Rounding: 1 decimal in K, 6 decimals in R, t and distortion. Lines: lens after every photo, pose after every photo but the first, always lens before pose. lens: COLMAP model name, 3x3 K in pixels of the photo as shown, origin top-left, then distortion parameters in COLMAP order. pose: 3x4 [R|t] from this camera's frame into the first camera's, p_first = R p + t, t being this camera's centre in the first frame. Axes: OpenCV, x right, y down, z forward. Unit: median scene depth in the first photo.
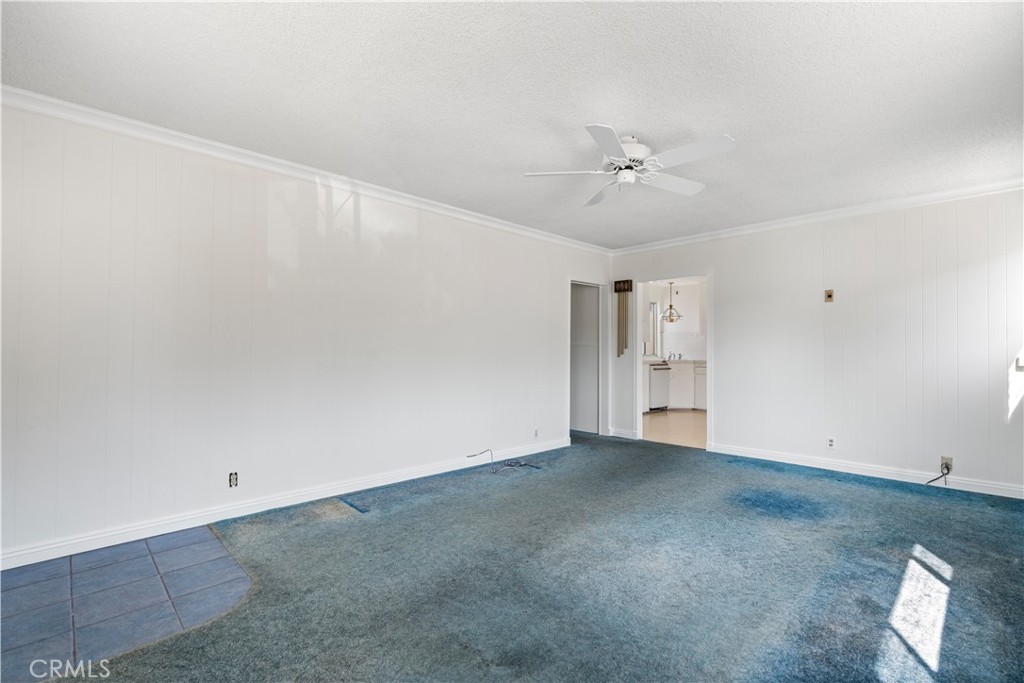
lens RADIAL K [[471.4, 0, 503.9], [0, 471.4, 344.3], [0, 0, 1]] dist [-0.000012, 0.000048]
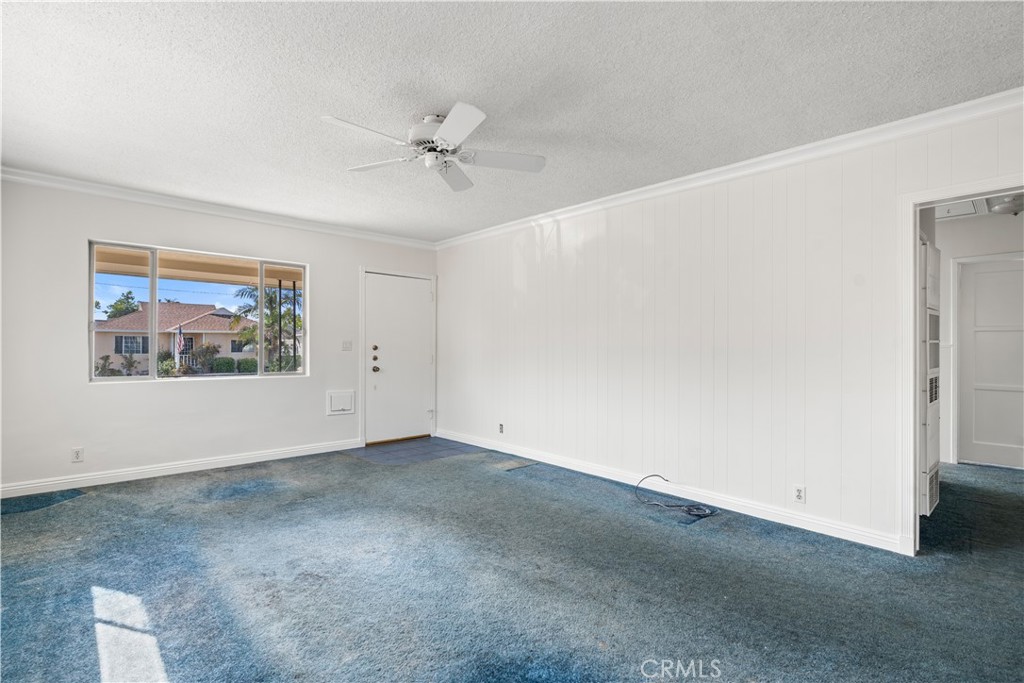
lens RADIAL K [[471.4, 0, 503.9], [0, 471.4, 344.3], [0, 0, 1]] dist [-0.000012, 0.000048]
pose [[-0.008690, -0.013570, -0.999870, 0.916065], [-0.003075, 0.999904, -0.013543, 0.015867], [0.999958, 0.002956, -0.008731, 0.888616]]
